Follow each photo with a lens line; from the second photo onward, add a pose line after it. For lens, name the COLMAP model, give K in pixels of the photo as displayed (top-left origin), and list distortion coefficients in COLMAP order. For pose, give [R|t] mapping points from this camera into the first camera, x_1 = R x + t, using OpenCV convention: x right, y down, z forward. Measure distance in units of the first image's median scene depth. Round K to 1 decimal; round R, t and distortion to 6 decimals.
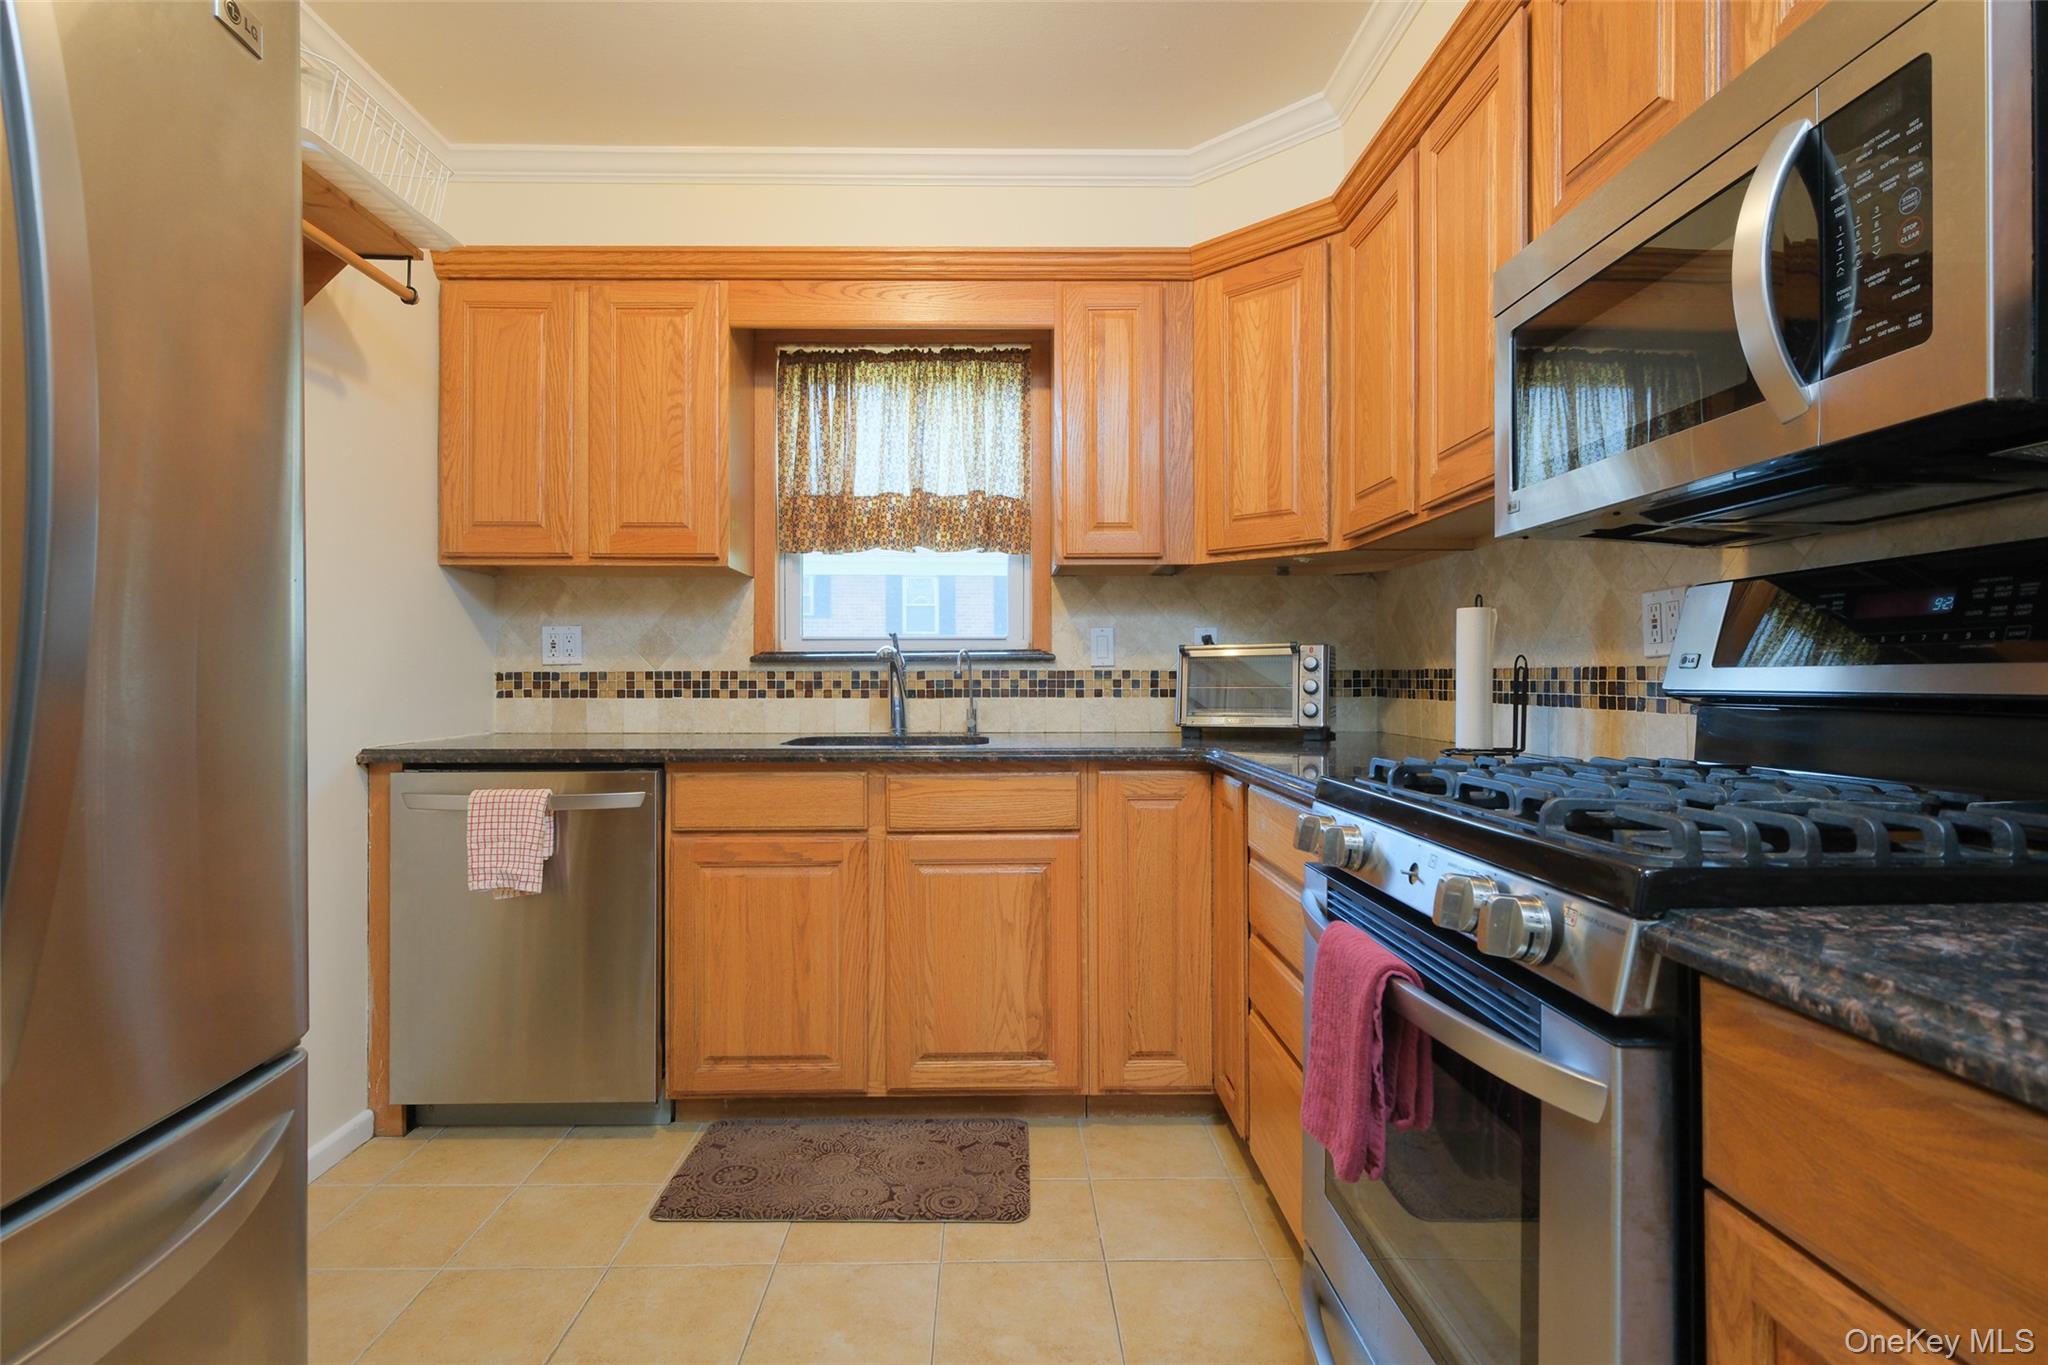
lens RADIAL K [[1016.3, 0, 1015.3], [0, 1016.3, 673.8], [0, 0, 1]] dist [-0.001431, -0.000947]
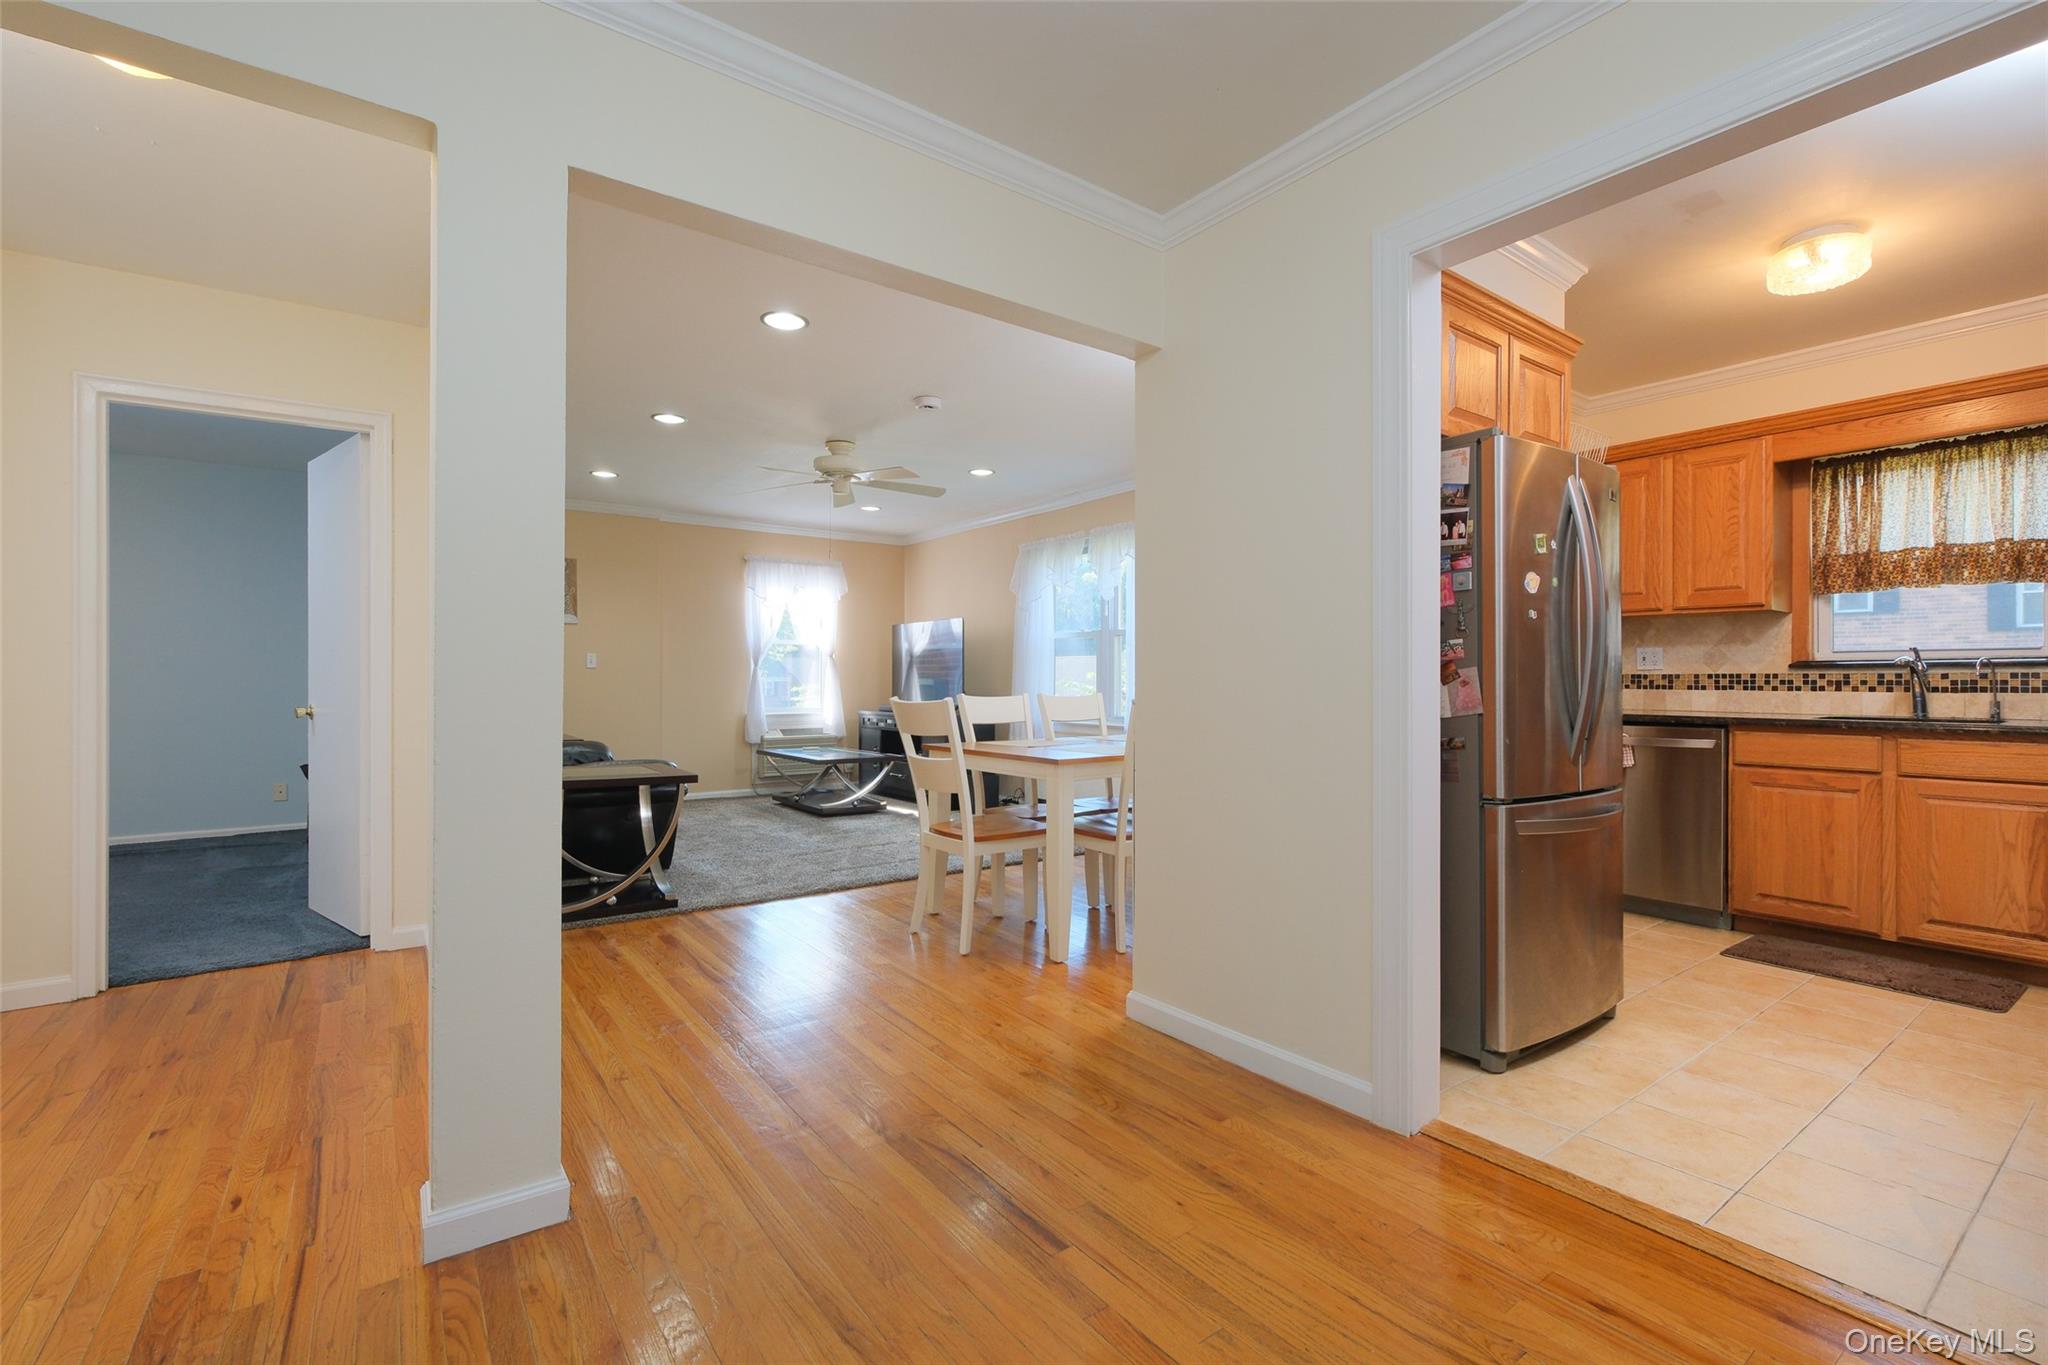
lens RADIAL K [[894.7, 0, 1026.6], [0, 894.7, 679.2], [0, 0, 1]] dist [-0.002082, 0.000481]
pose [[0.575013, 0.002906, -0.818139, 0.186807], [0.001194, 0.999990, 0.004391, -0.001449], [0.818143, -0.003502, 0.575003, -0.737799]]
